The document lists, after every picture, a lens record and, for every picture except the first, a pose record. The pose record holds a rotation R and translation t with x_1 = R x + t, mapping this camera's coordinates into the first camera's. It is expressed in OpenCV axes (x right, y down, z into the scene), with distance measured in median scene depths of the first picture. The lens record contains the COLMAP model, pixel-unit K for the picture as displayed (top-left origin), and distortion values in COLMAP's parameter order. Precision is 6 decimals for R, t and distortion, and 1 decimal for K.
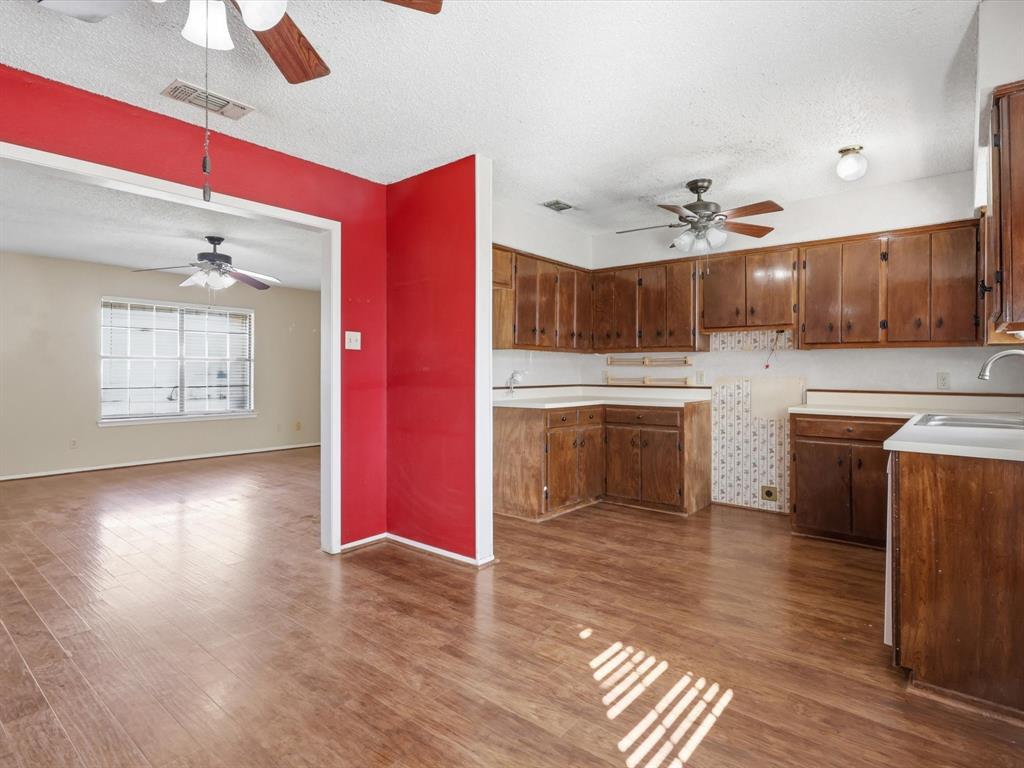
lens RADIAL K [[550.7, 0, 511.5], [0, 550.7, 368.0], [0, 0, 1]] dist [-0.002043, 0.000837]
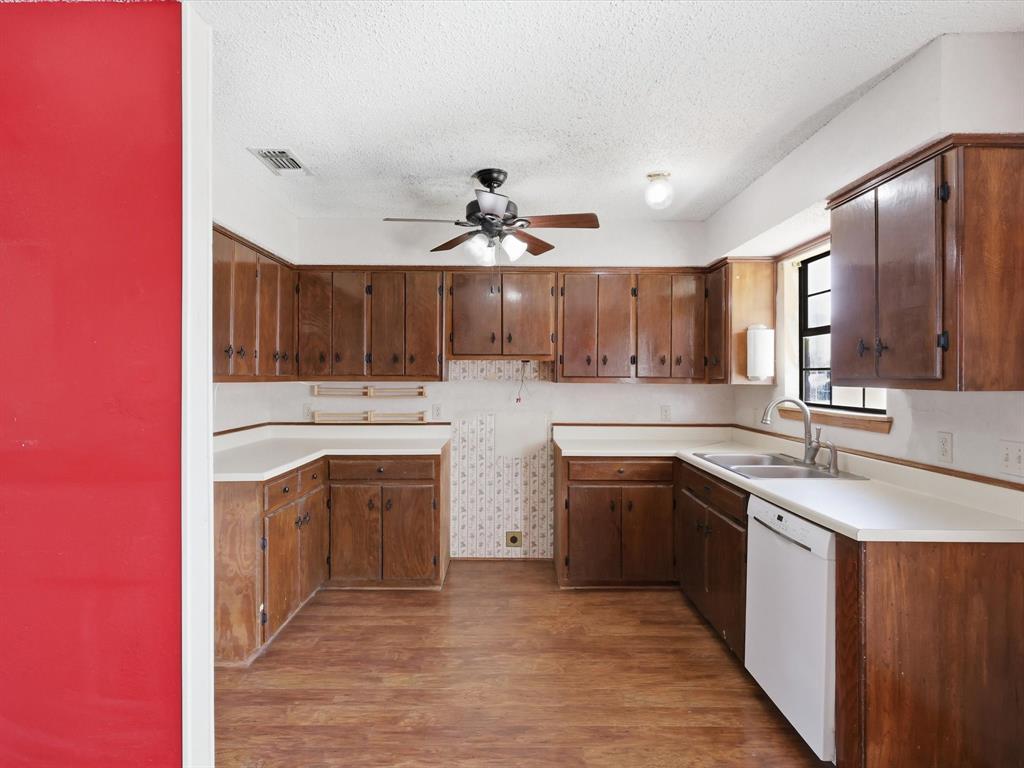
lens RADIAL K [[543.8, 0, 513.2], [0, 543.8, 377.5], [0, 0, 1]] dist [0.000564, 0.001069]
pose [[0.766180, -0.000499, 0.642626, -0.113618], [-0.005523, 0.999958, 0.007362, -0.047050], [-0.642602, -0.009190, 0.766145, 0.336724]]
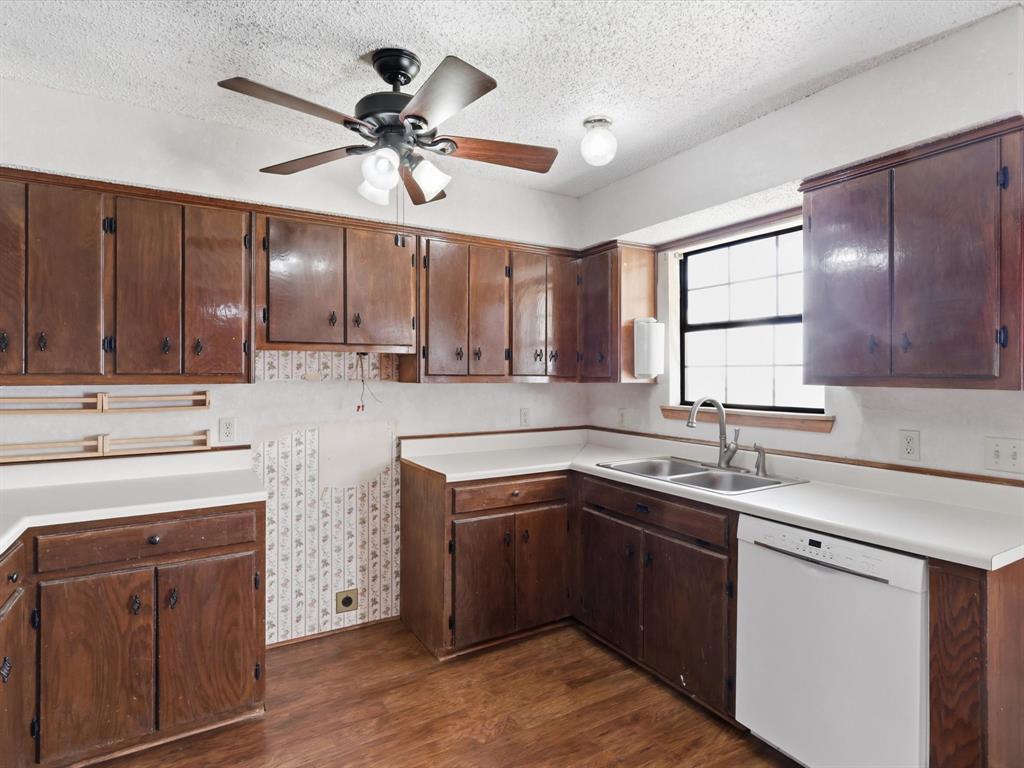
lens RADIAL K [[548.4, 0, 512.8], [0, 548.4, 373.6], [0, 0, 1]] dist [-0.002370, 0.001494]
pose [[0.335899, -0.001433, 0.941897, -0.081439], [-0.004852, 0.999983, 0.003251, -0.046947], [-0.941885, -0.005662, 0.335887, 0.633704]]
